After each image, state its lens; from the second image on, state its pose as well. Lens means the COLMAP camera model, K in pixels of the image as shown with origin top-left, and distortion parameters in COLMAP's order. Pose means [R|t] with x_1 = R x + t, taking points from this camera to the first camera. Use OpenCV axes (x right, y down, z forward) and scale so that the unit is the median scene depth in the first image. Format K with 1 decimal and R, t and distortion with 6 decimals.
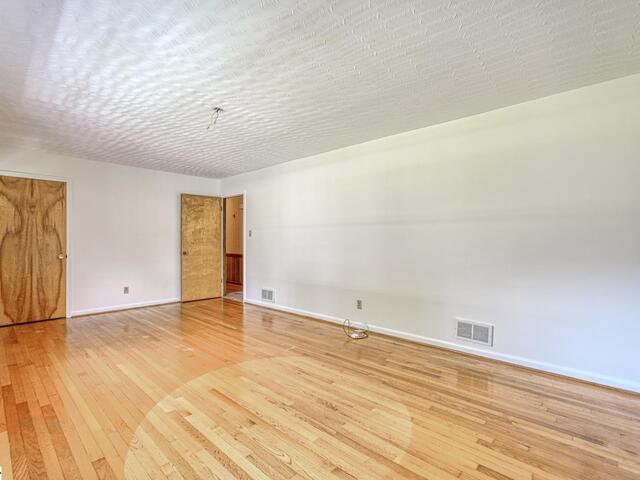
lens RADIAL K [[319.3, 0, 318.3], [0, 319.3, 241.1], [0, 0, 1]] dist [-0.031234, 0.016176]
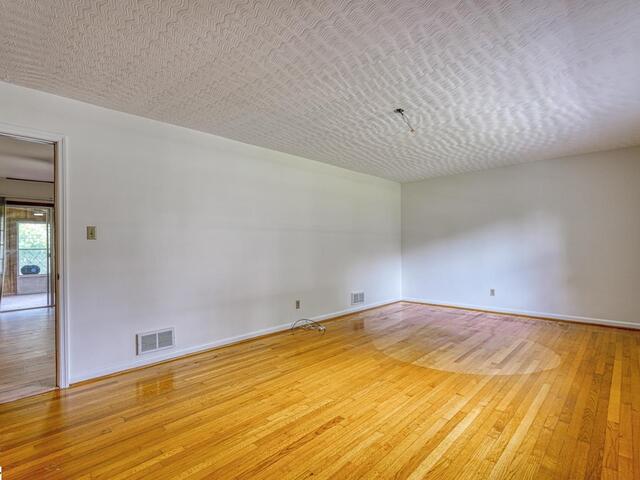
lens RADIAL K [[319.3, 0, 318.3], [0, 319.3, 241.1], [0, 0, 1]] dist [-0.031234, 0.016176]
pose [[0.010538, 0.015981, 0.999817, -0.905847], [0.013526, 0.999779, -0.016123, 0.000807], [-0.999853, 0.013693, 0.010319, 0.860840]]
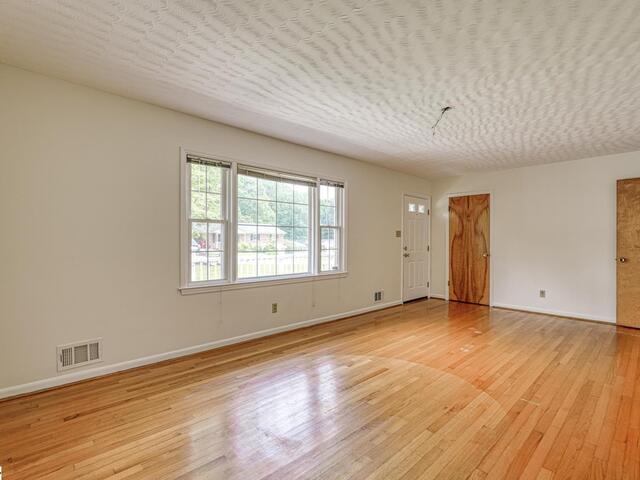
lens RADIAL K [[312.7, 0, 315.7], [0, 312.7, 238.2], [0, 0, 1]] dist [-0.013414, 0.000864]
pose [[-0.077707, -0.009162, -0.996934, 0.471537], [-0.008513, 0.999927, -0.008526, 0.000163], [0.996940, 0.007824, -0.077779, 0.464046]]
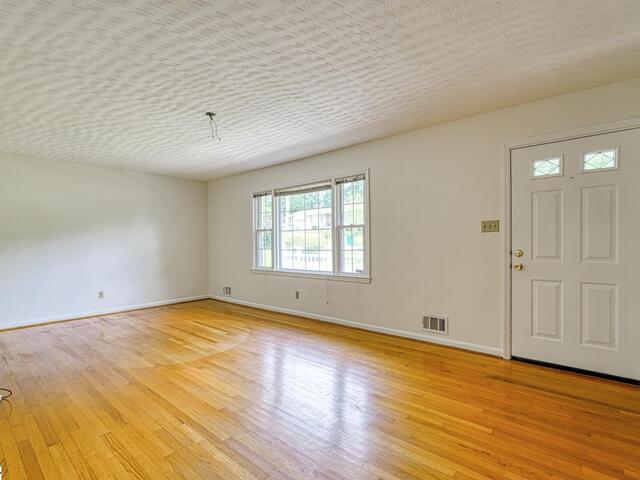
lens RADIAL K [[319.3, 0, 318.3], [0, 319.3, 241.1], [0, 0, 1]] dist [-0.031234, 0.016176]
pose [[-0.999278, 0.012329, -0.035934, -0.431414], [0.012234, 0.999921, 0.002851, -0.004194], [0.035966, 0.002409, -0.999350, 1.414217]]
